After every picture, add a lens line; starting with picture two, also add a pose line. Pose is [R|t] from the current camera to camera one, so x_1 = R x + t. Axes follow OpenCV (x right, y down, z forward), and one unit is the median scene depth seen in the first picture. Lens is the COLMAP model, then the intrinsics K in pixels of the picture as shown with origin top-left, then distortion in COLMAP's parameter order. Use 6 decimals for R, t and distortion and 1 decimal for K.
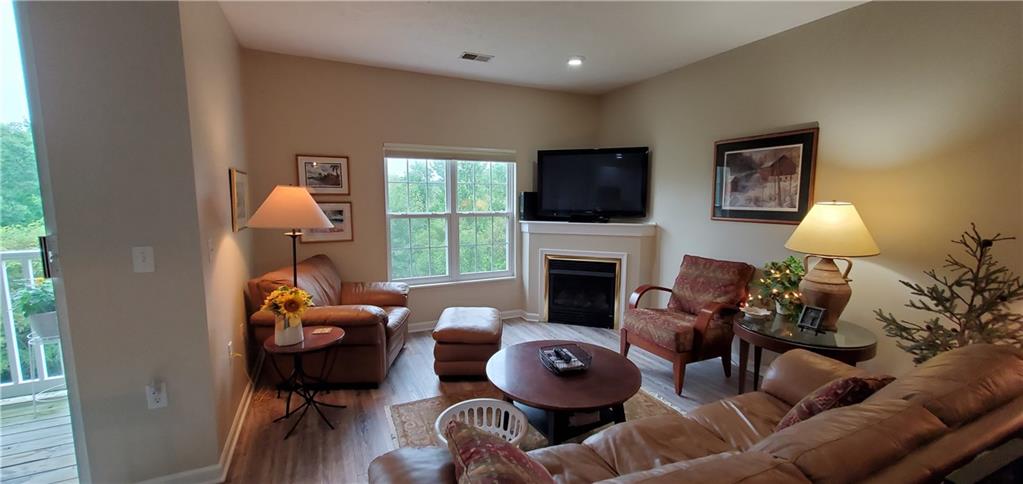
lens RADIAL K [[401.7, 0, 511.1], [0, 401.7, 243.9], [0, 0, 1]] dist [-0.004200, -0.001786]
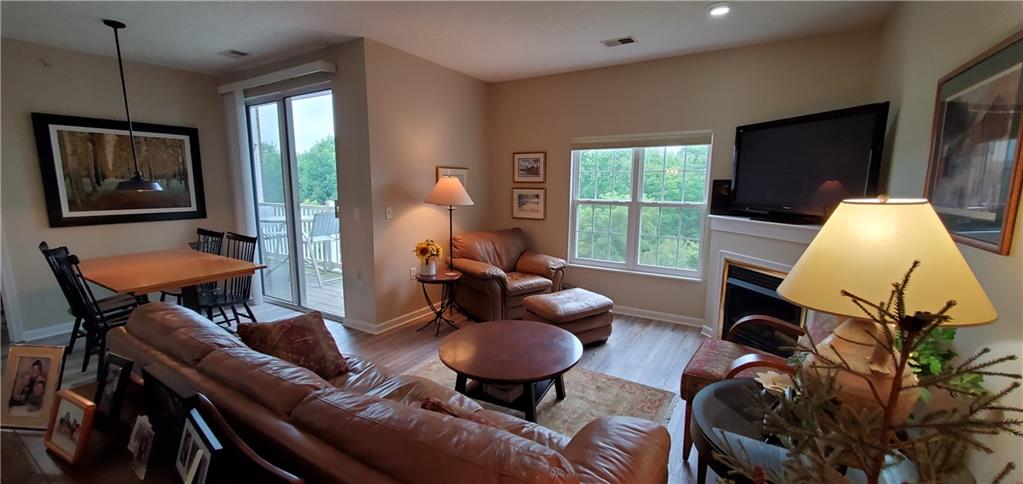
lens RADIAL K [[401.7, 0, 515.3], [0, 401.7, 243.0], [0, 0, 1]] dist [-0.004200, -0.001786]
pose [[0.547899, 0.124097, -0.827289, 0.597637], [-0.103300, 0.991403, 0.080302, -0.027966], [0.830142, 0.041462, 0.556008, 0.244276]]
